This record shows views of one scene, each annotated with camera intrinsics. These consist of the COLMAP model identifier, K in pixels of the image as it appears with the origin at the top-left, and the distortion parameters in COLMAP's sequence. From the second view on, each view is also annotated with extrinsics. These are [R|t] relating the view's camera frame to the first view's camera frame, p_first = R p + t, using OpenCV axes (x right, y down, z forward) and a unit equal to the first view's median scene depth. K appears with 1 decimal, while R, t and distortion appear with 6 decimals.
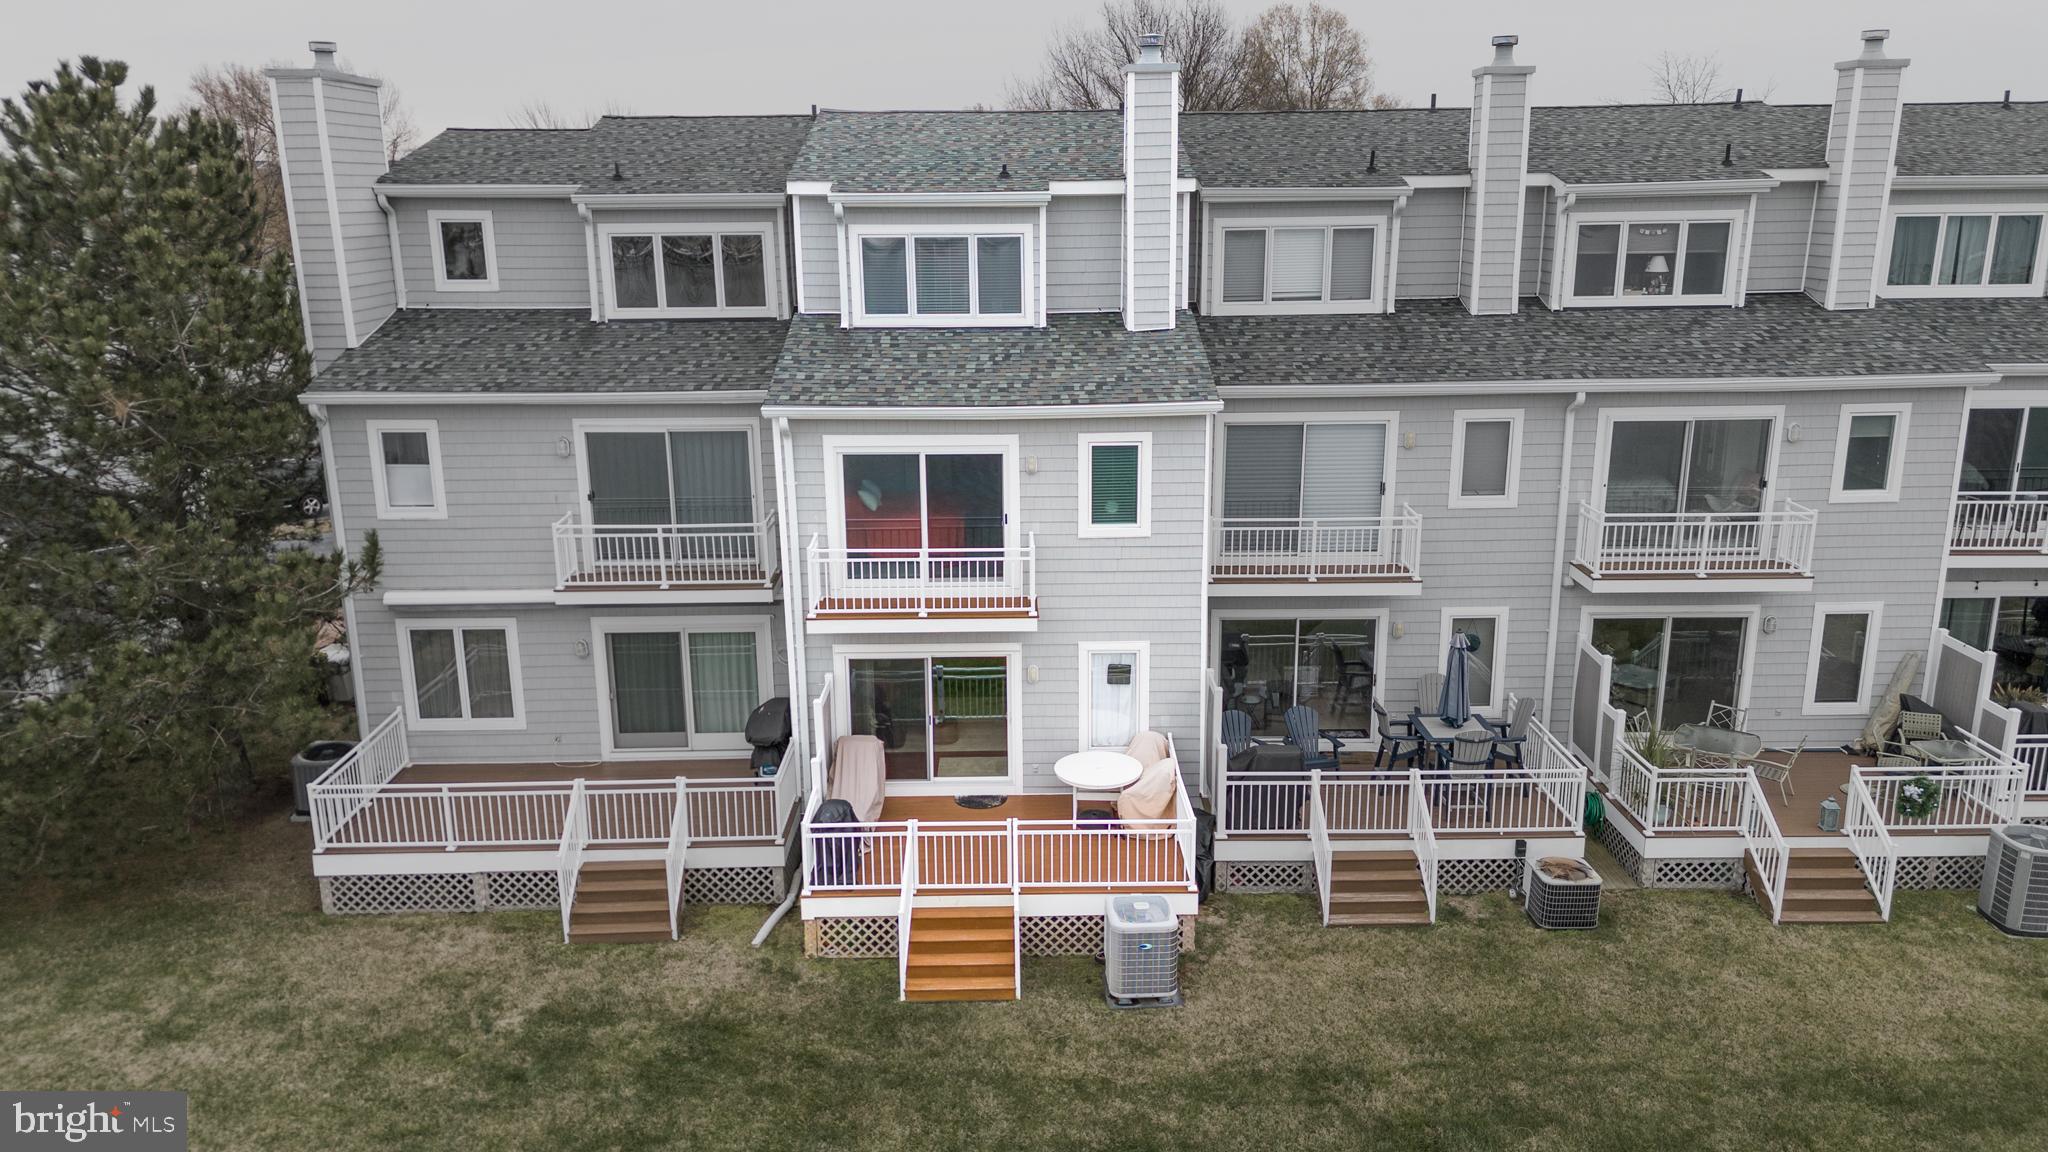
lens RADIAL K [[1472.4, 0, 1024.0], [0, 1472.4, 576.0], [0, 0, 1]] dist [0.088601, -0.103406]
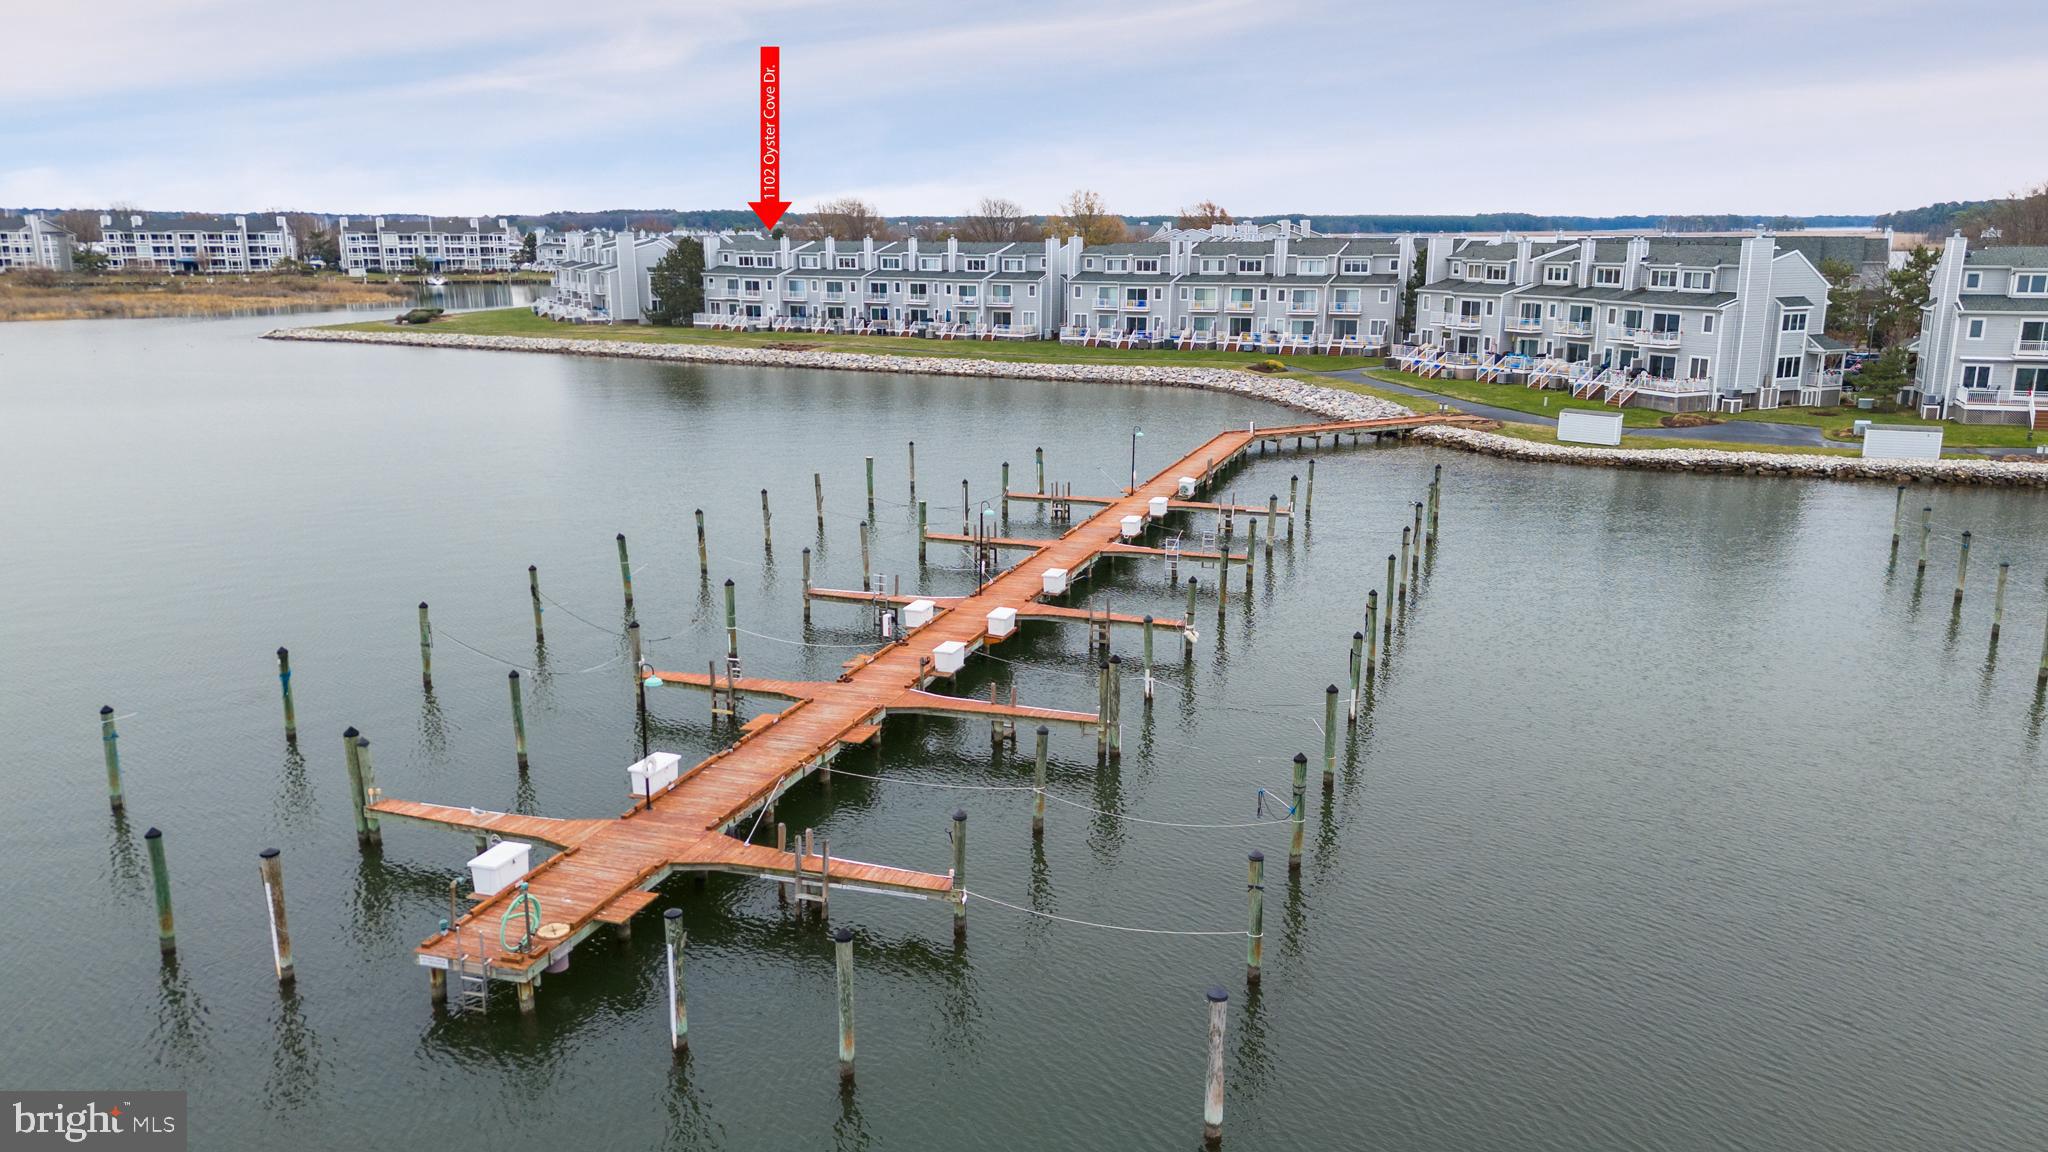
lens RADIAL K [[1494.6, 0, 1017.1], [0, 1494.6, 538.8], [0, 0, 1]] dist [0.086908, -0.085757]
pose [[0.883951, 0.109378, -0.454606, 5.312967], [-0.119573, 0.992805, 0.006367, 1.145299], [0.452032, 0.048730, 0.890670, -5.924375]]
